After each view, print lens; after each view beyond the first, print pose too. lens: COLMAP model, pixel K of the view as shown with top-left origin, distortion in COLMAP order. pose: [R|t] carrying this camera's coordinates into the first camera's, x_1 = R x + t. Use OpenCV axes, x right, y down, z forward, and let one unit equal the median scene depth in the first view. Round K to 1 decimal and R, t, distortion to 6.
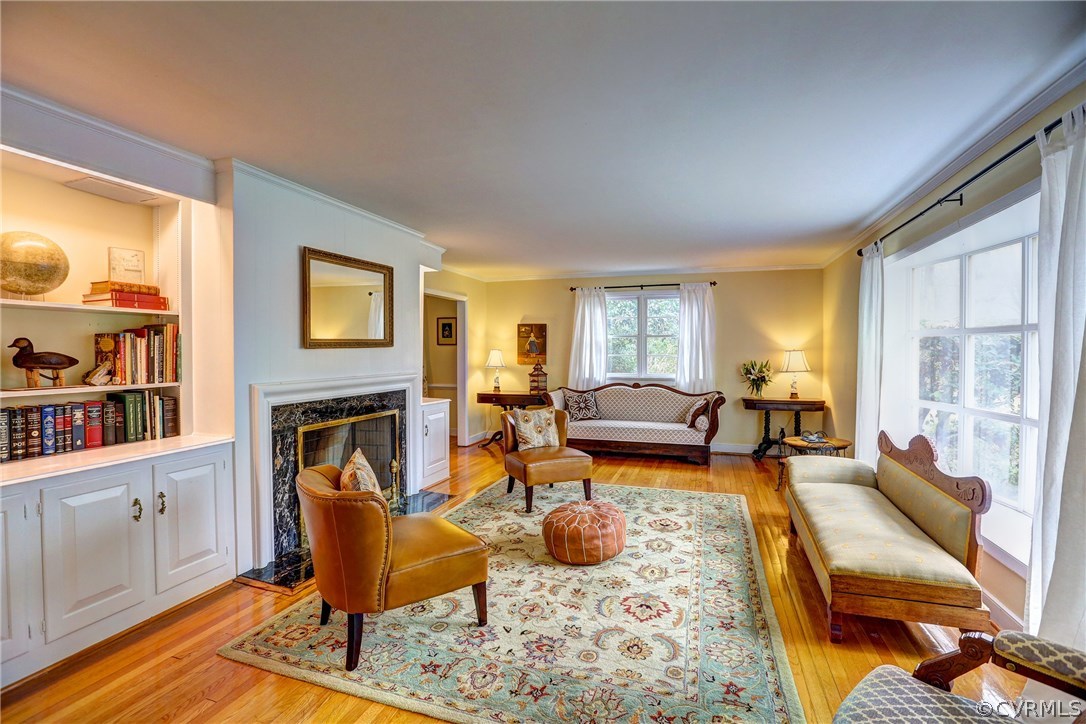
lens RADIAL K [[491.2, 0, 544.9], [0, 491.2, 358.9], [0, 0, 1]] dist [-0.050831, 0.016122]
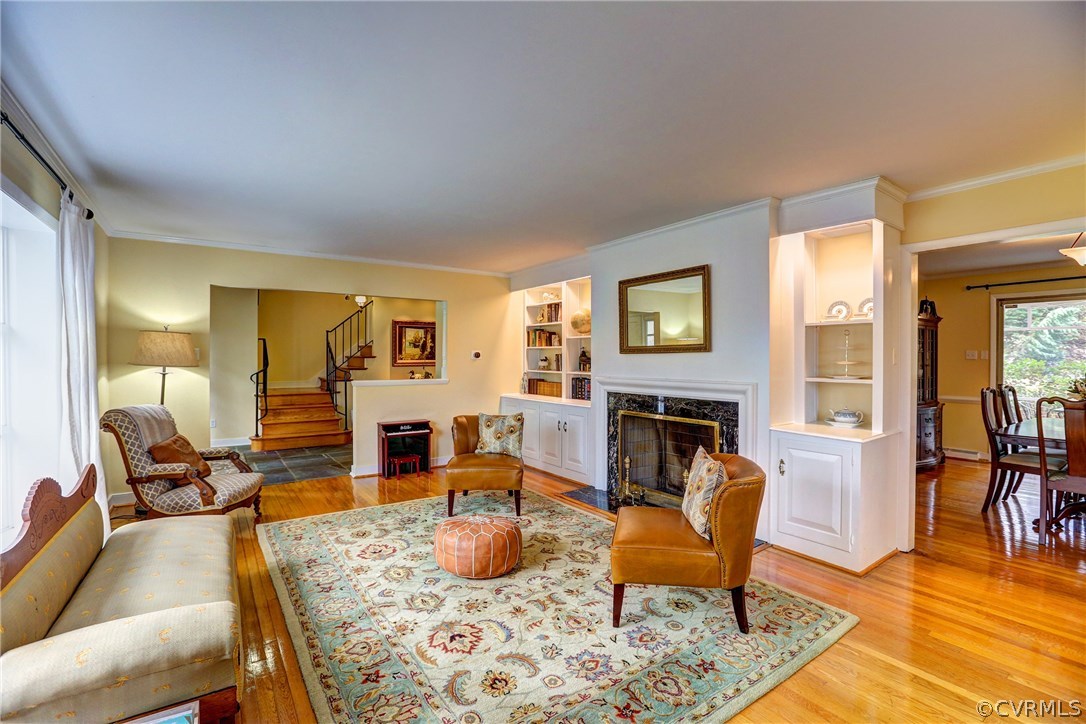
lens RADIAL K [[491.2, 0, 544.9], [0, 491.2, 358.9], [0, 0, 1]] dist [-0.050831, 0.016122]
pose [[-0.593207, 0.001534, -0.805049, 0.872061], [-0.013405, 0.999841, 0.011783, -0.024846], [0.804938, 0.017782, -0.593092, 1.879754]]
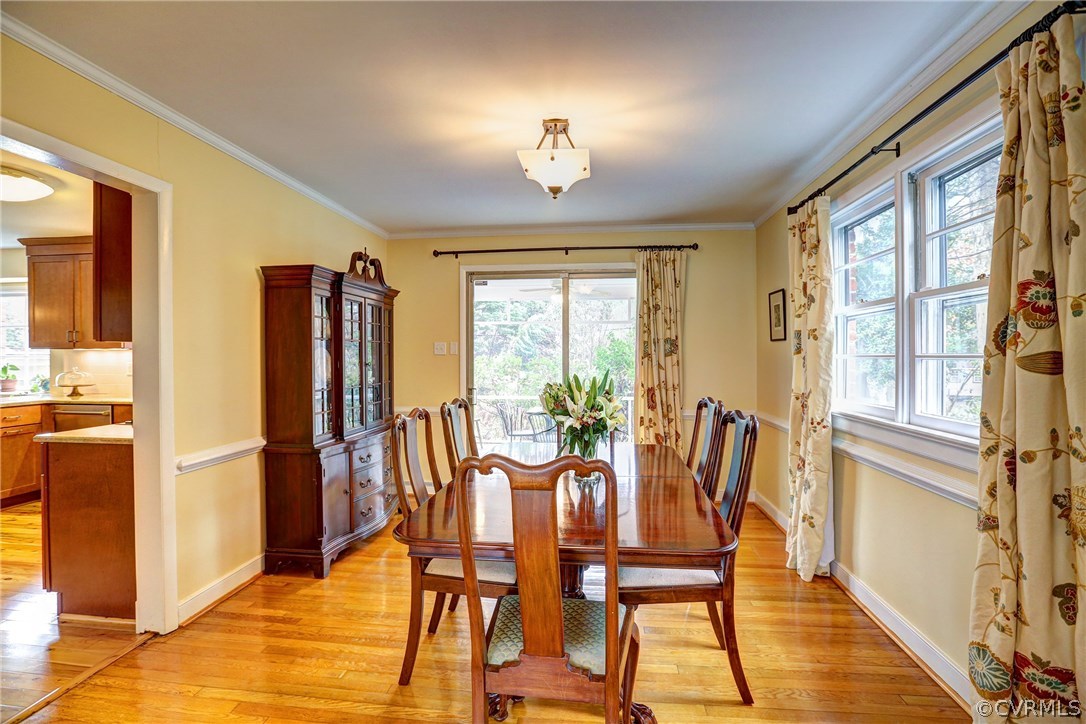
lens RADIAL K [[491.2, 0, 544.9], [0, 491.2, 358.9], [0, 0, 1]] dist [-0.050831, 0.016122]
pose [[0.208940, 0.005612, -0.977912, -0.384492], [-0.013552, 0.999904, 0.002842, -0.018992], [0.977835, 0.012659, 0.208996, 2.154350]]
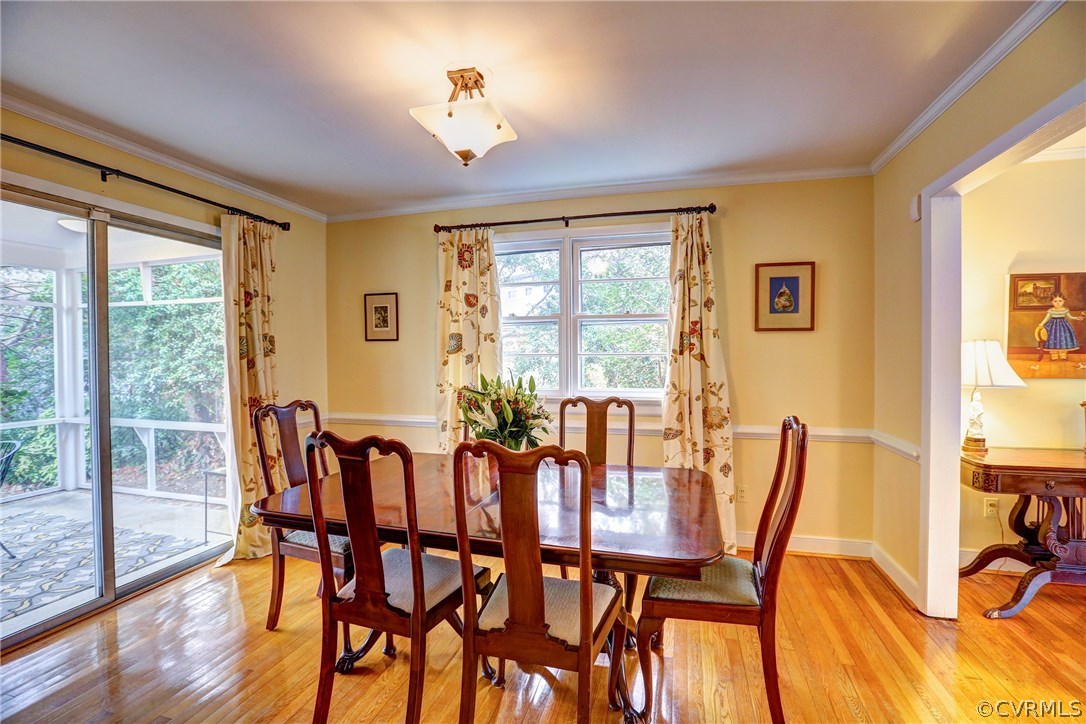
lens RADIAL K [[491.2, 0, 544.9], [0, 491.2, 358.9], [0, 0, 1]] dist [-0.050831, 0.016122]
pose [[0.998526, -0.006625, 0.053862, -1.131291], [0.006802, 0.999972, -0.003106, -0.014357], [-0.053840, 0.003468, 0.998544, 1.645224]]
